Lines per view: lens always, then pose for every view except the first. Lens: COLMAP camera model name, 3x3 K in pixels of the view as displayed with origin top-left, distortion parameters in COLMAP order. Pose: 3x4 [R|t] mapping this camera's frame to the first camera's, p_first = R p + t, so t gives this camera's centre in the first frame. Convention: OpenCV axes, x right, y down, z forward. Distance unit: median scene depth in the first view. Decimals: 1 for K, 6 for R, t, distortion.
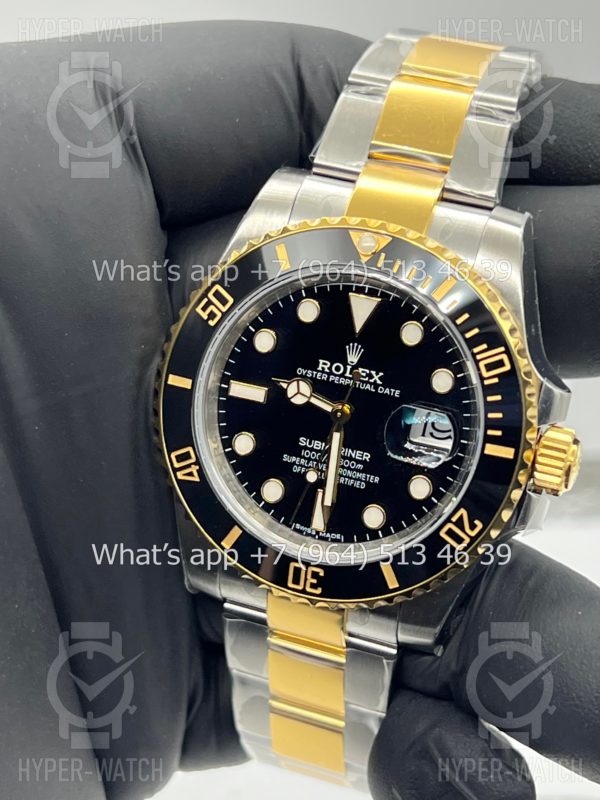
lens RADIAL K [[1787.7, 0, 300.6], [0, 1787.7, 397.9], [0, 0, 1]] dist [0.259067, 0.000000]
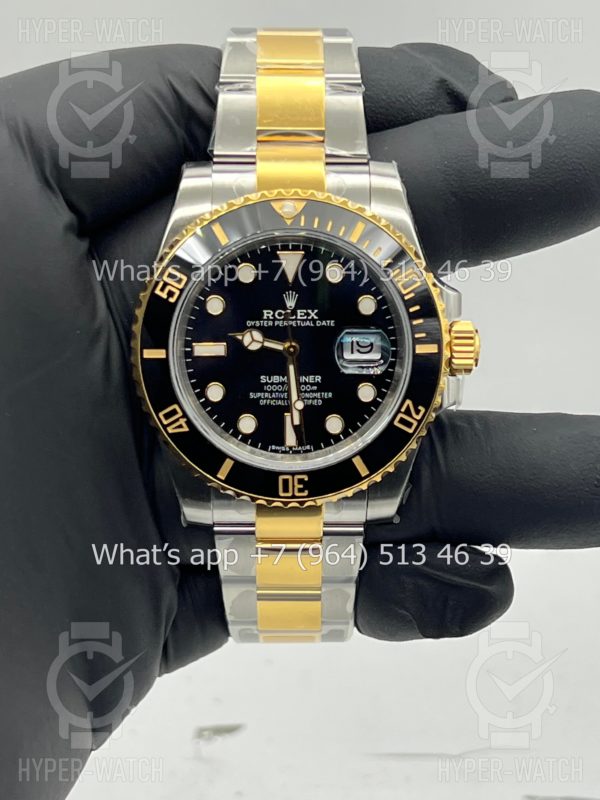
lens RADIAL K [[1787.7, 0, 306.2], [0, 1787.7, 402.5], [0, 0, 1]] dist [0.259067, 0.000000]
pose [[0.933291, -0.227027, 0.278256, -0.318116], [0.220599, 0.973833, 0.054641, -0.020631], [-0.283379, 0.010387, 0.958952, -0.184838]]
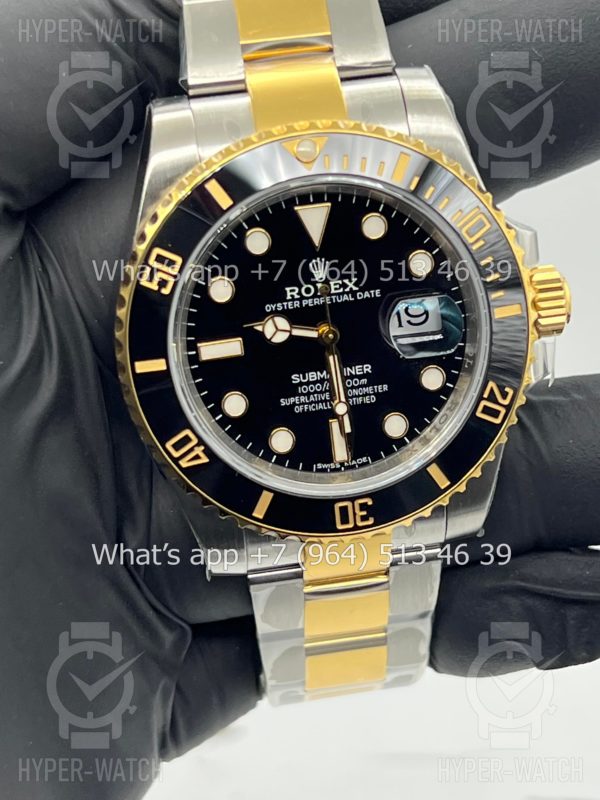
lens RADIAL K [[1787.7, 0, 294.7], [0, 1787.7, 400.9], [0, 0, 1]] dist [0.259067, 0.000000]
pose [[0.864421, -0.363773, 0.347053, -0.324683], [0.337153, 0.931487, 0.136601, -0.091385], [-0.372967, -0.001071, 0.927844, 0.147654]]
